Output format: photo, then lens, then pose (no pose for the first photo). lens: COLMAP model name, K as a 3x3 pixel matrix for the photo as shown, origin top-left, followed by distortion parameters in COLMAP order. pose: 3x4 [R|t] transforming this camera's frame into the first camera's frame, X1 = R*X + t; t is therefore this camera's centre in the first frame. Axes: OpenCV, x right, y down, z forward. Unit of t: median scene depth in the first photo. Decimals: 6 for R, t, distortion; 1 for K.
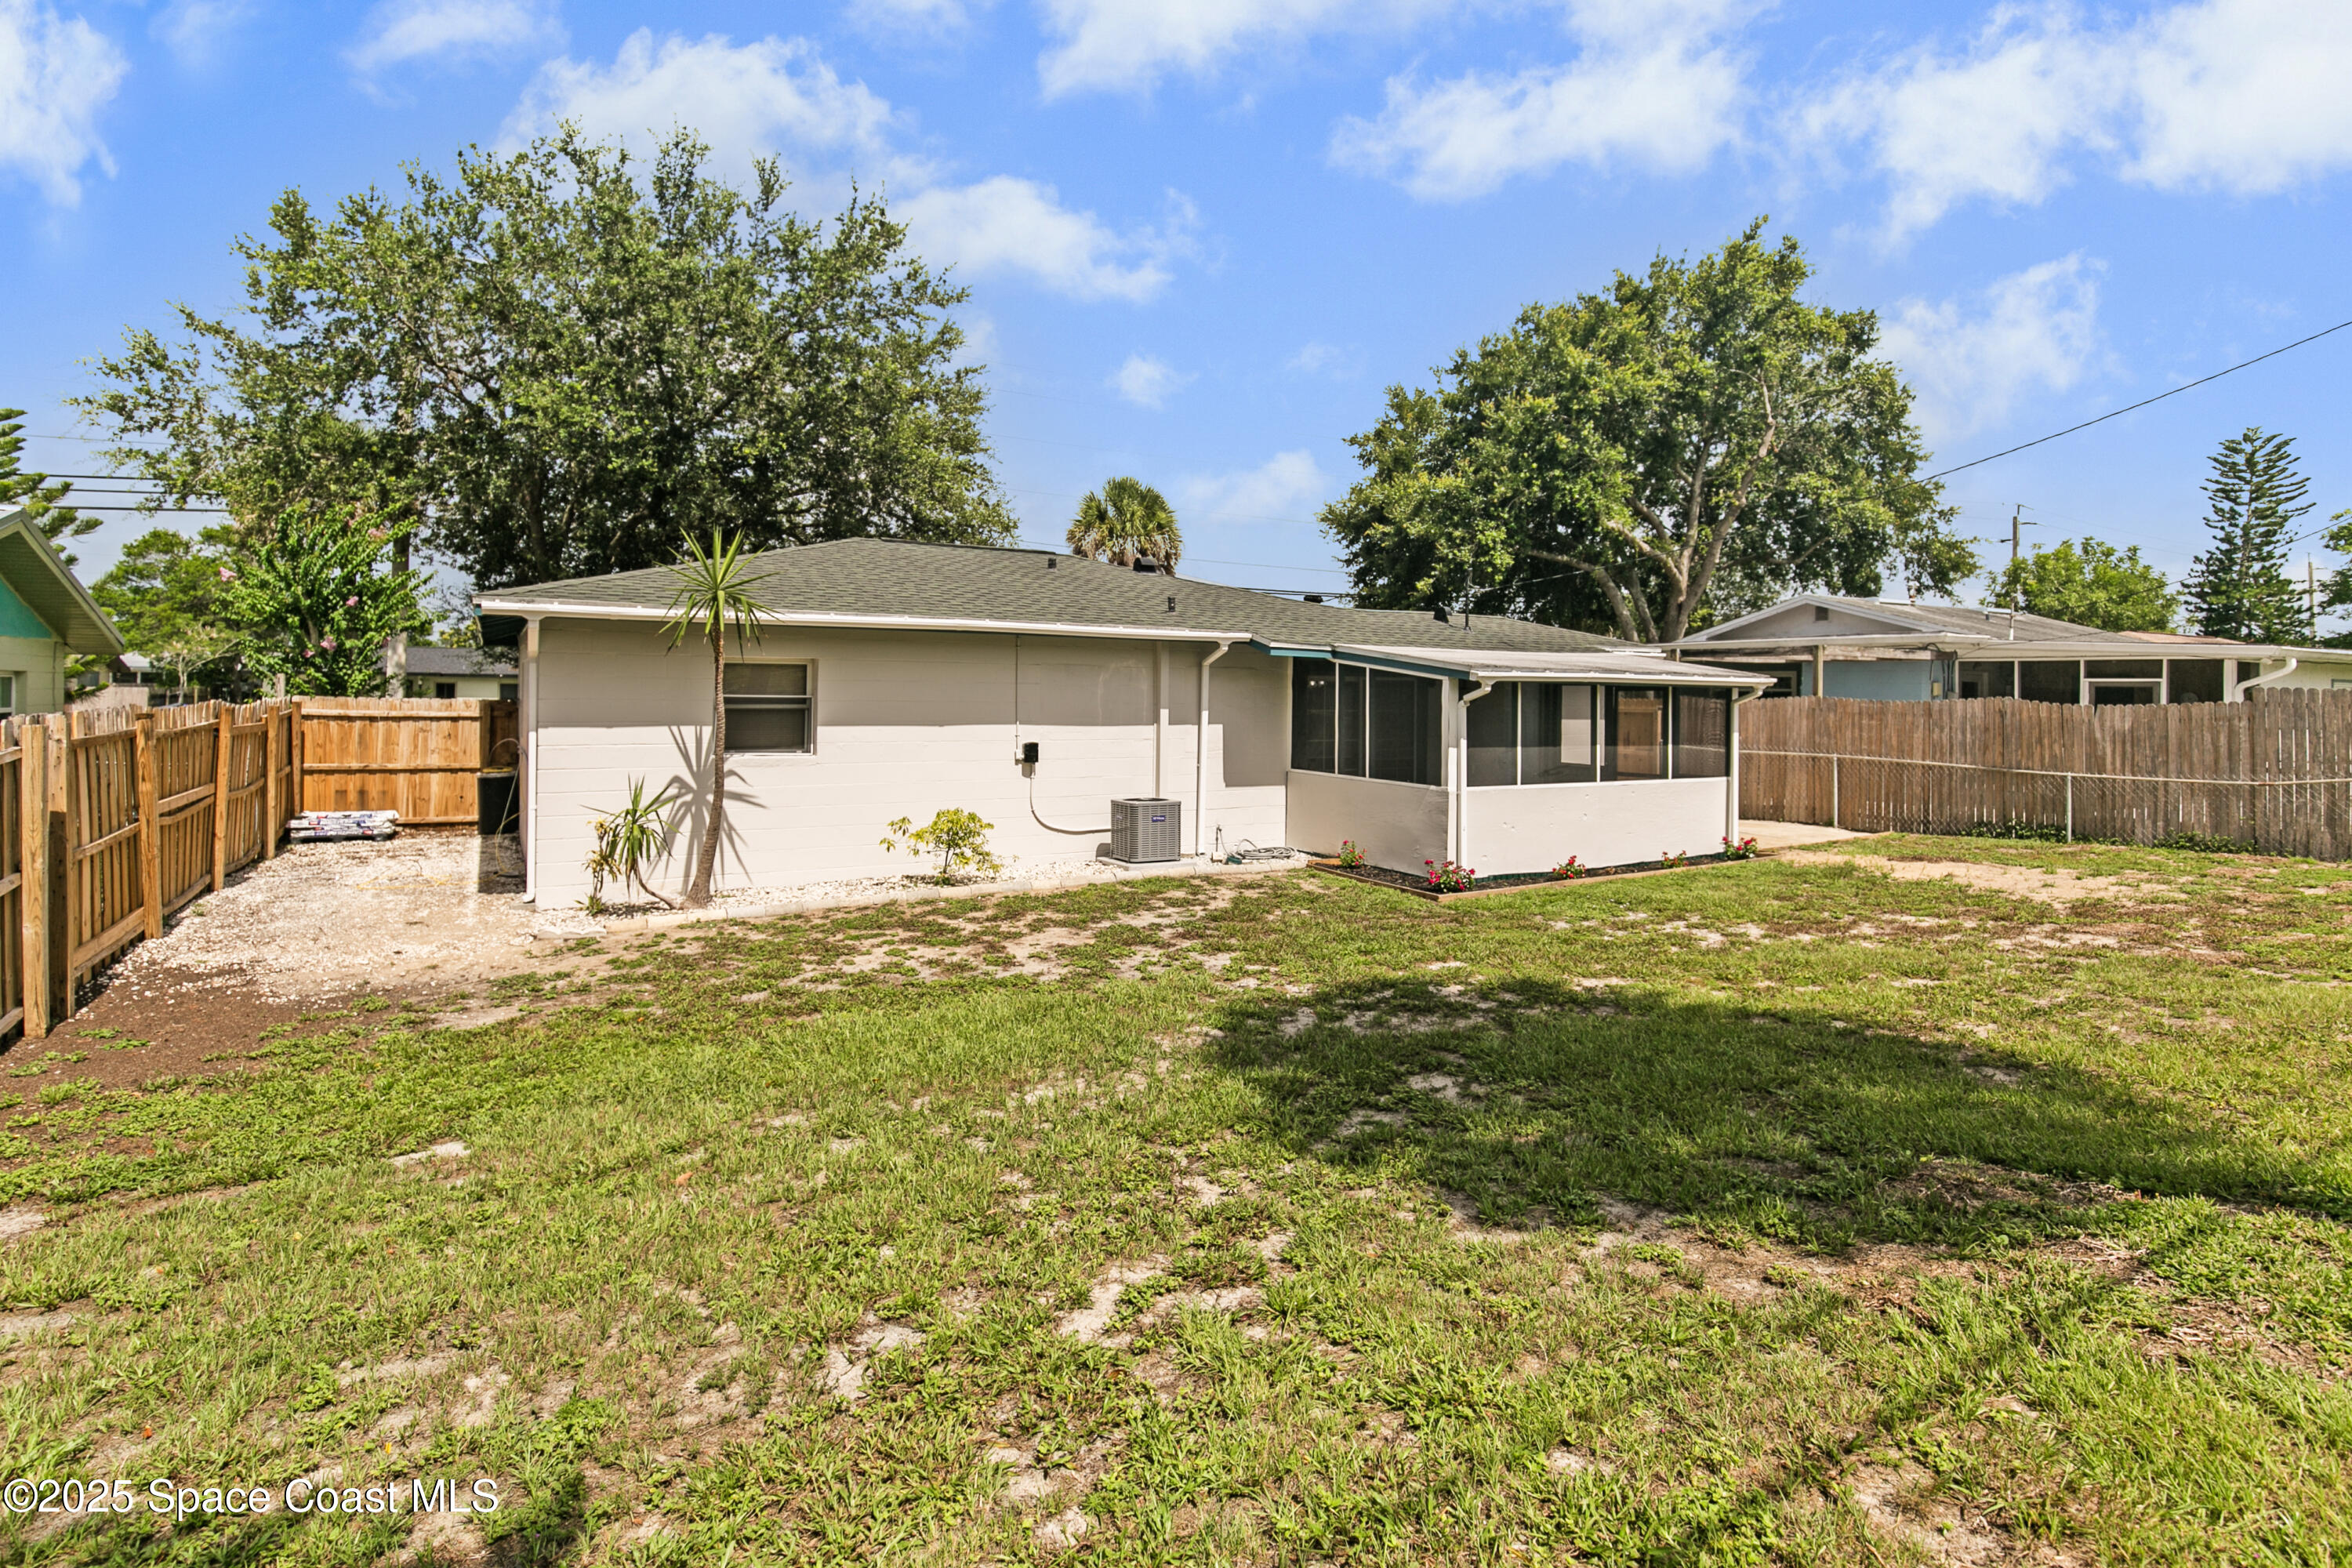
lens RADIAL K [[1174.0, 0, 1175.8], [0, 1174.0, 694.7], [0, 0, 1]] dist [-0.002678, 0.000009]
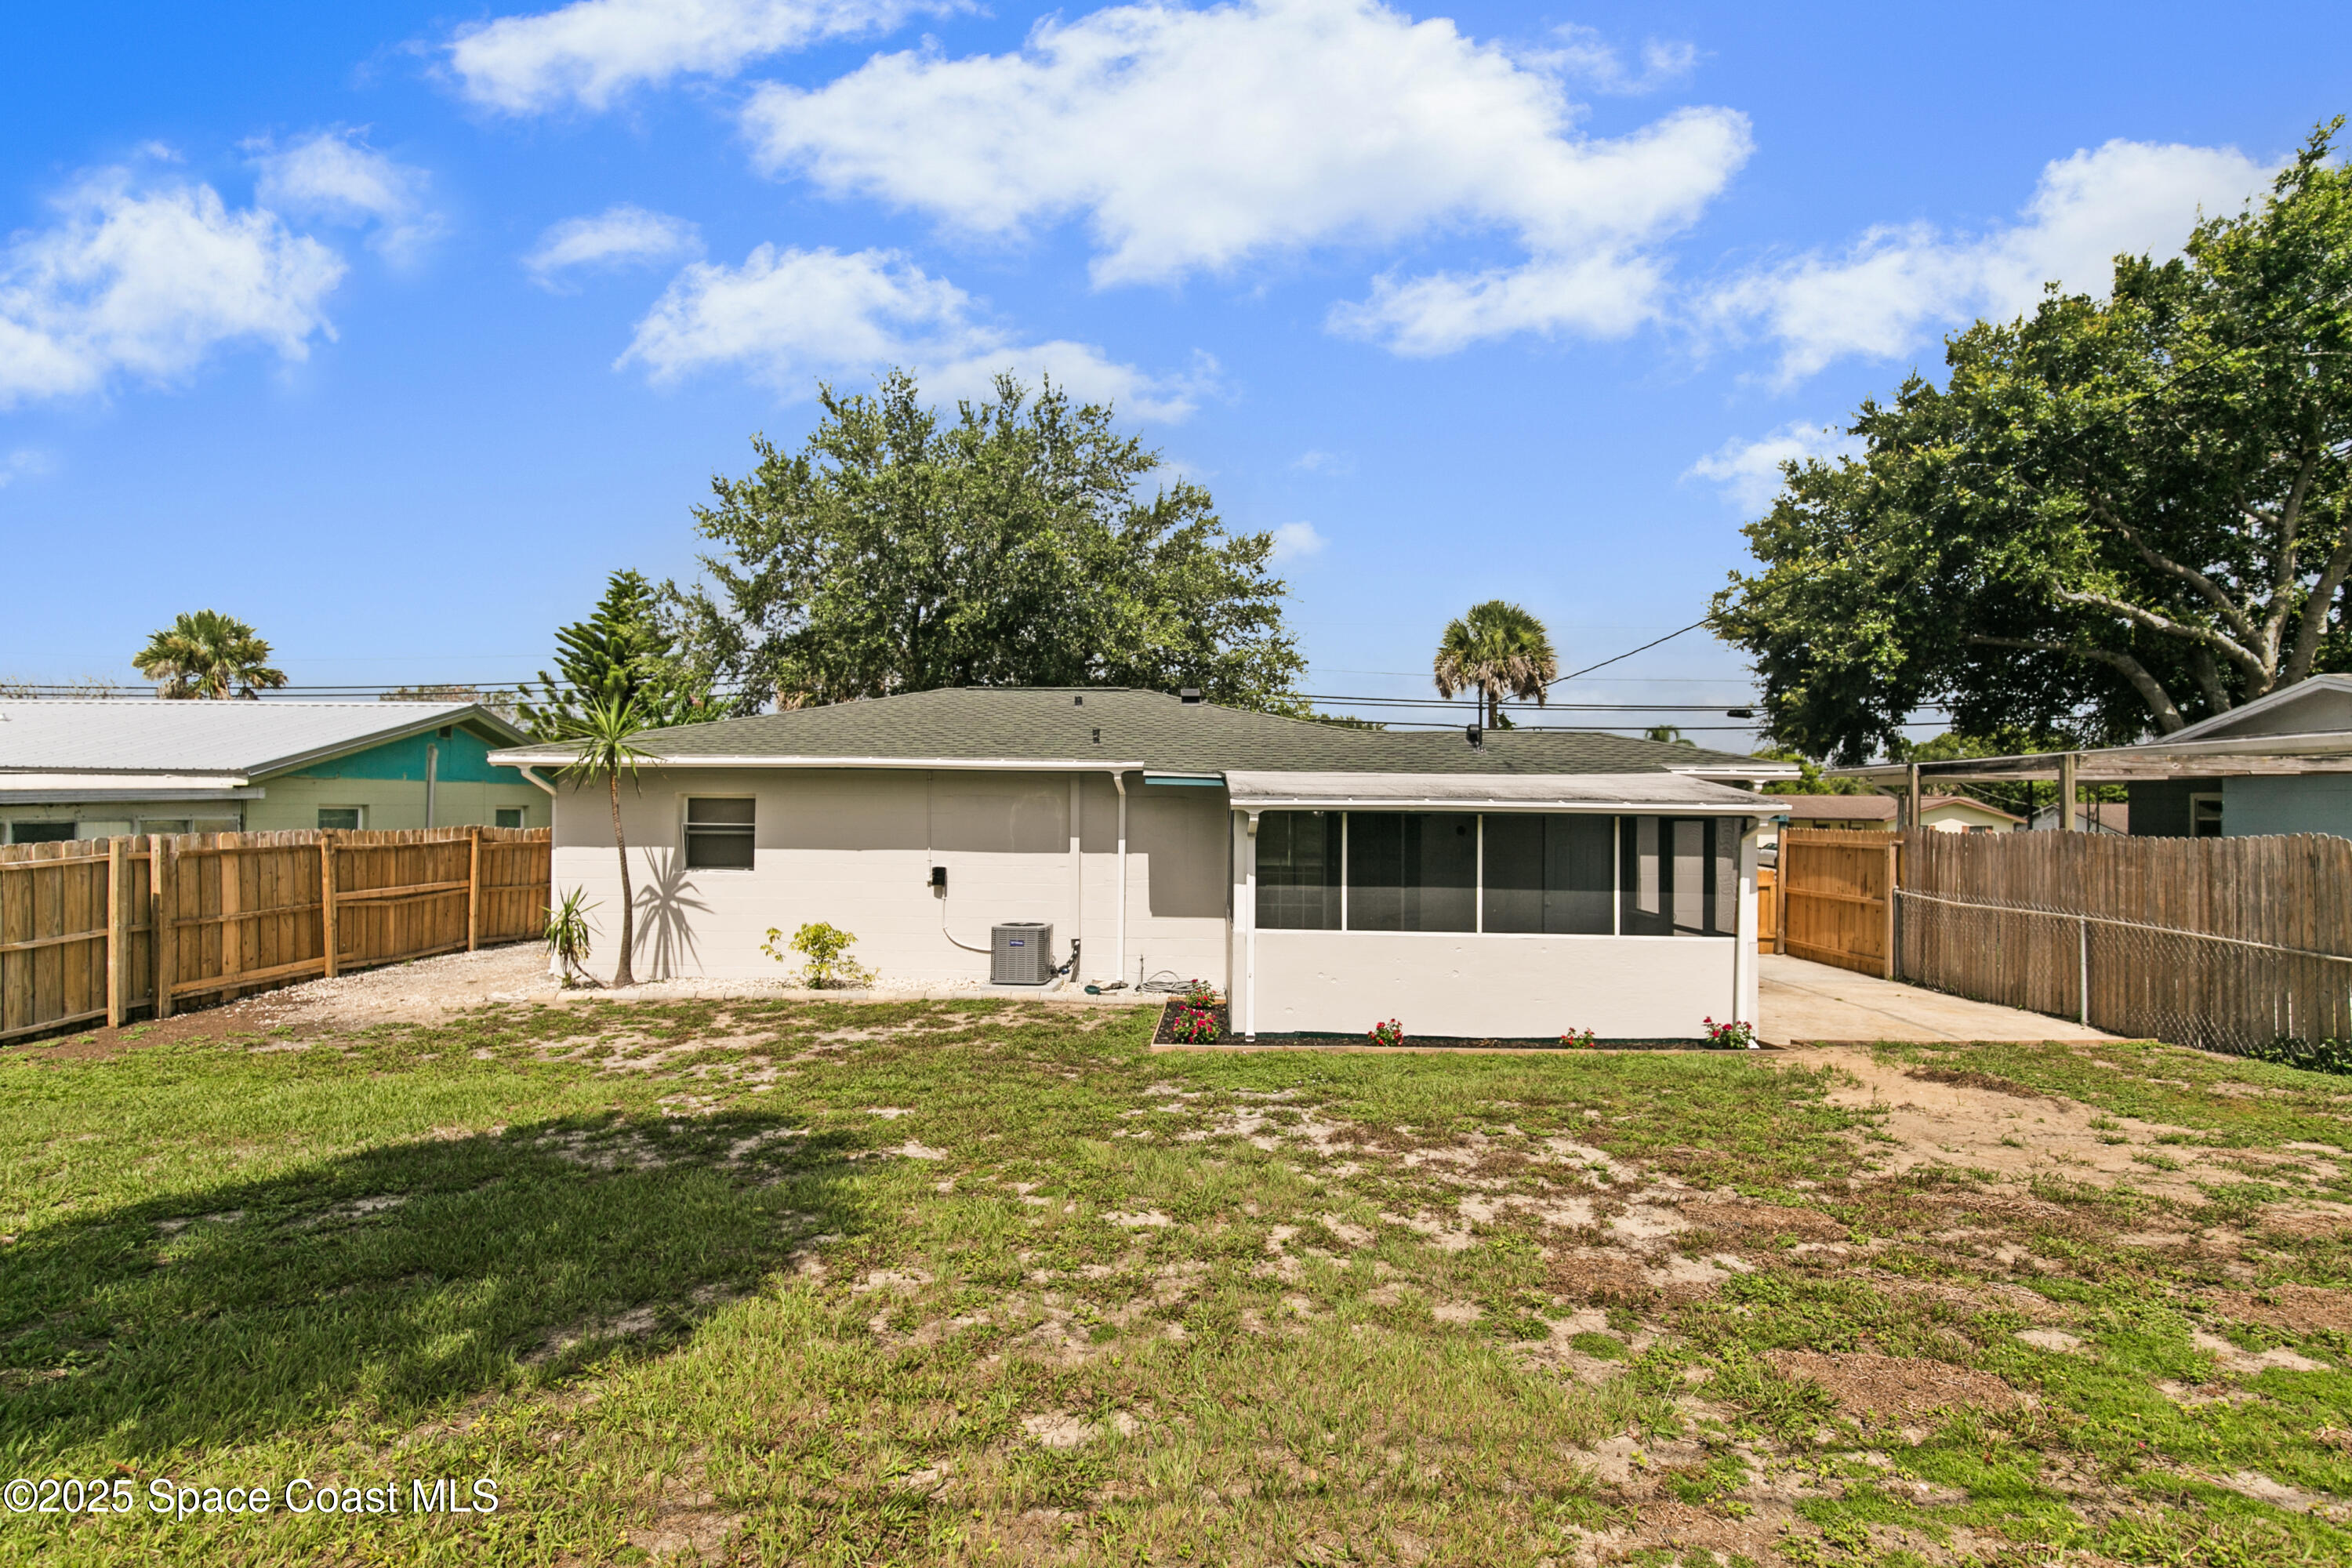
lens RADIAL K [[1075.1, 0, 1104.4], [0, 1075.1, 830.2], [0, 0, 1]] dist [-0.000770, -0.000721]
pose [[0.845702, 0.006623, -0.533615, 0.531899], [-0.002115, 0.999957, 0.009059, -0.003168], [0.533652, -0.006533, 0.845679, 0.222369]]
